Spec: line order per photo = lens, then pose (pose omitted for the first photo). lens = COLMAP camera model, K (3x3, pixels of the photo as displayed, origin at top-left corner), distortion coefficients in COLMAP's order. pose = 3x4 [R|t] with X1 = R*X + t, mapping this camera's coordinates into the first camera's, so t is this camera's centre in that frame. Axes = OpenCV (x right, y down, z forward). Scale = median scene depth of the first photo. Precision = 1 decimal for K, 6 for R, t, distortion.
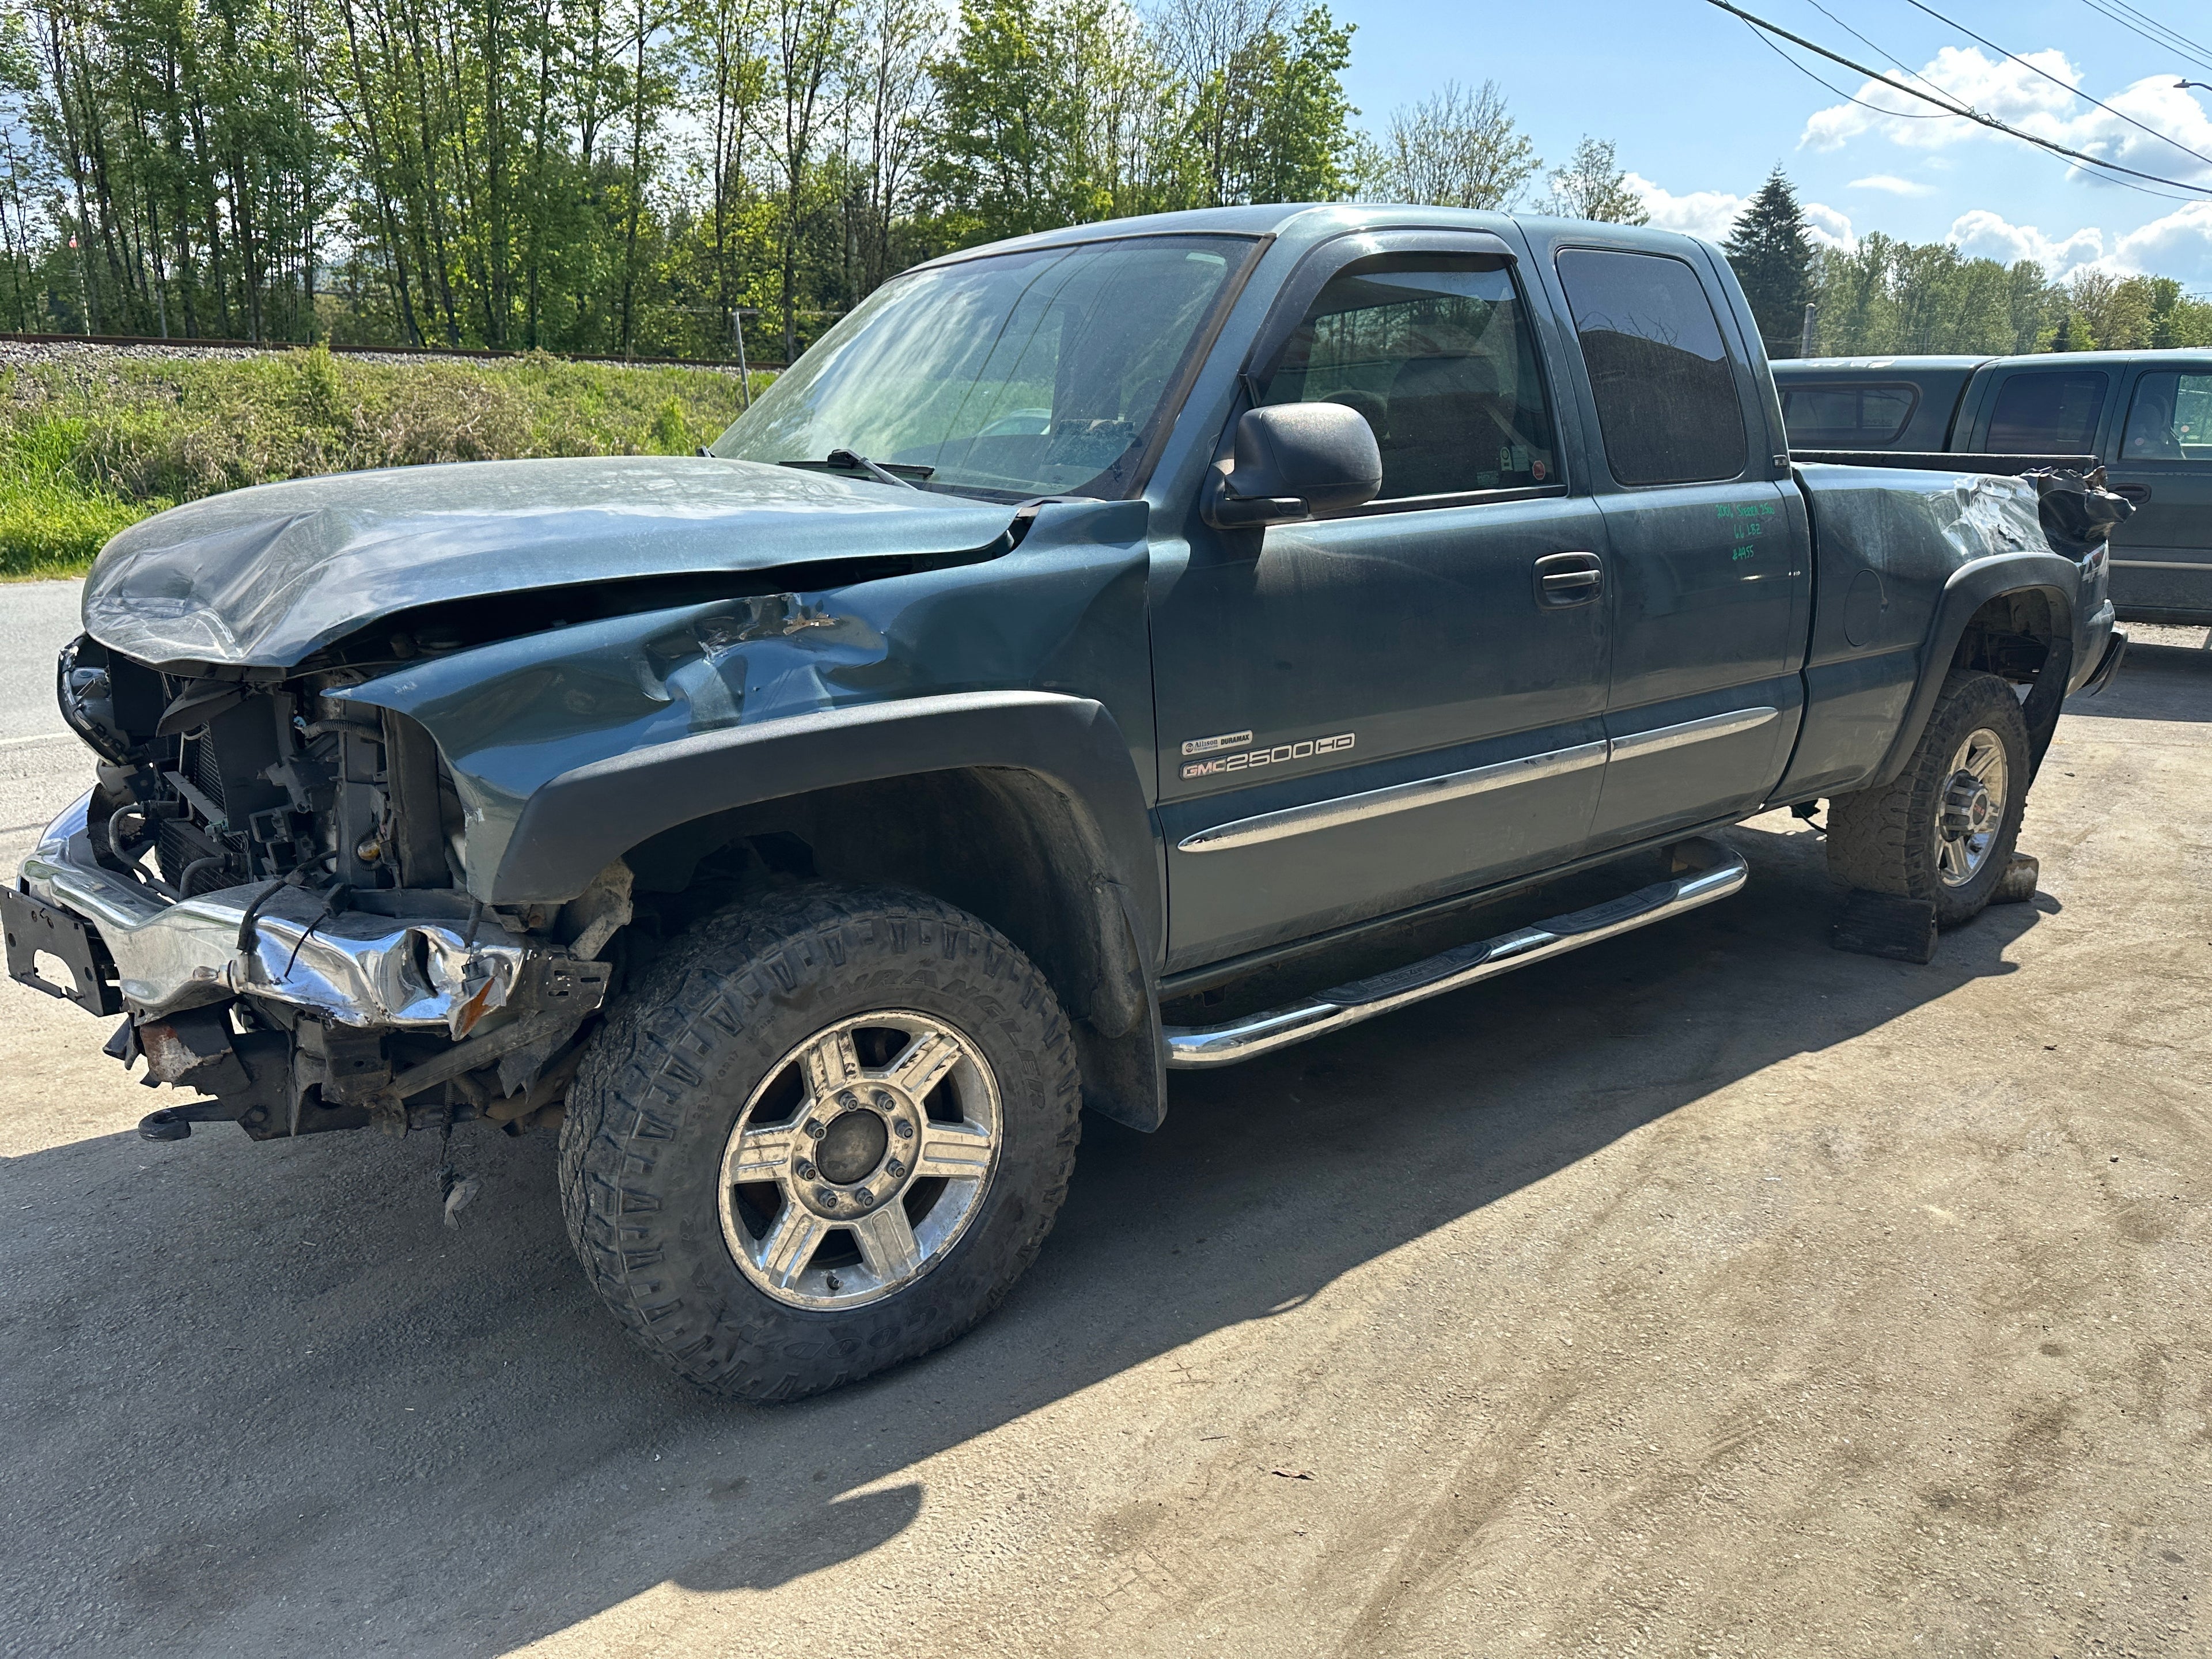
lens RADIAL K [[1557.4, 0, 1098.7], [0, 1557.4, 815.5], [0, 0, 1]] dist [0.027352, -0.034811]
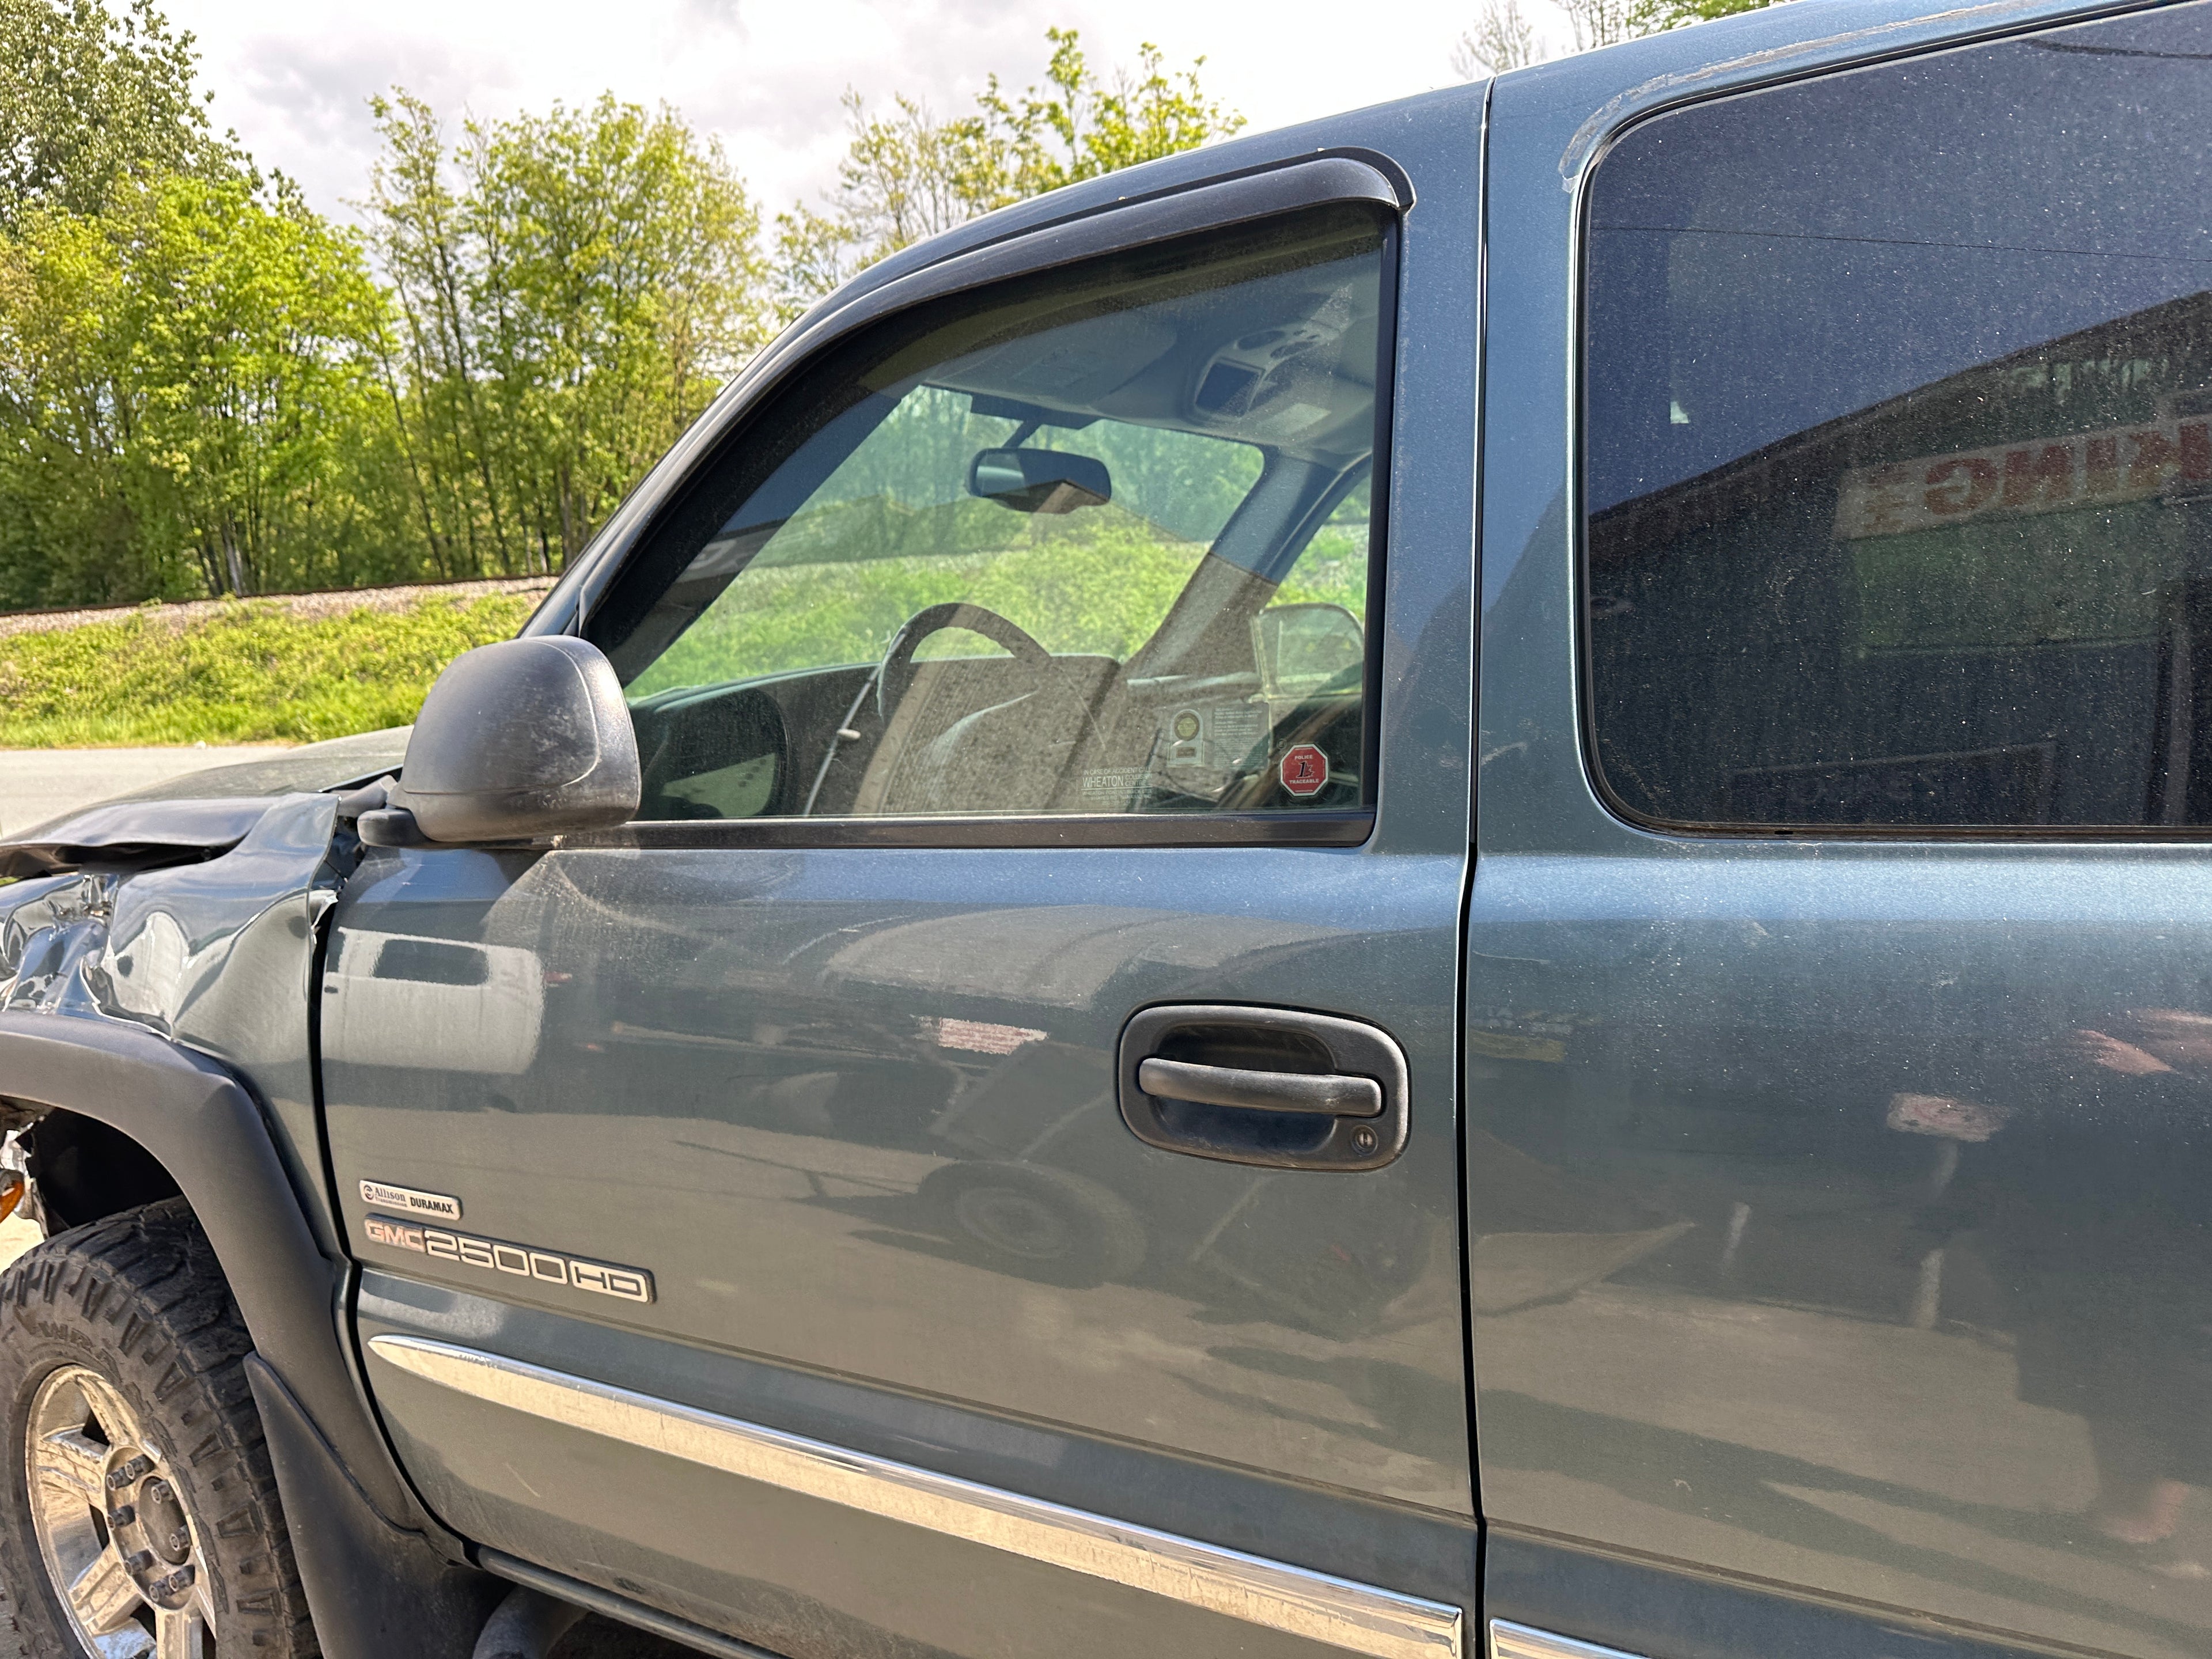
lens RADIAL K [[1557.4, 0, 1082.2], [0, 1557.4, 828.2], [0, 0, 1]] dist [0.027352, -0.034811]
pose [[0.381561, 0.105689, -0.918281, 0.716886], [-0.164975, 0.985277, 0.044850, -0.259257], [0.909502, 0.134381, 0.393380, 0.987196]]
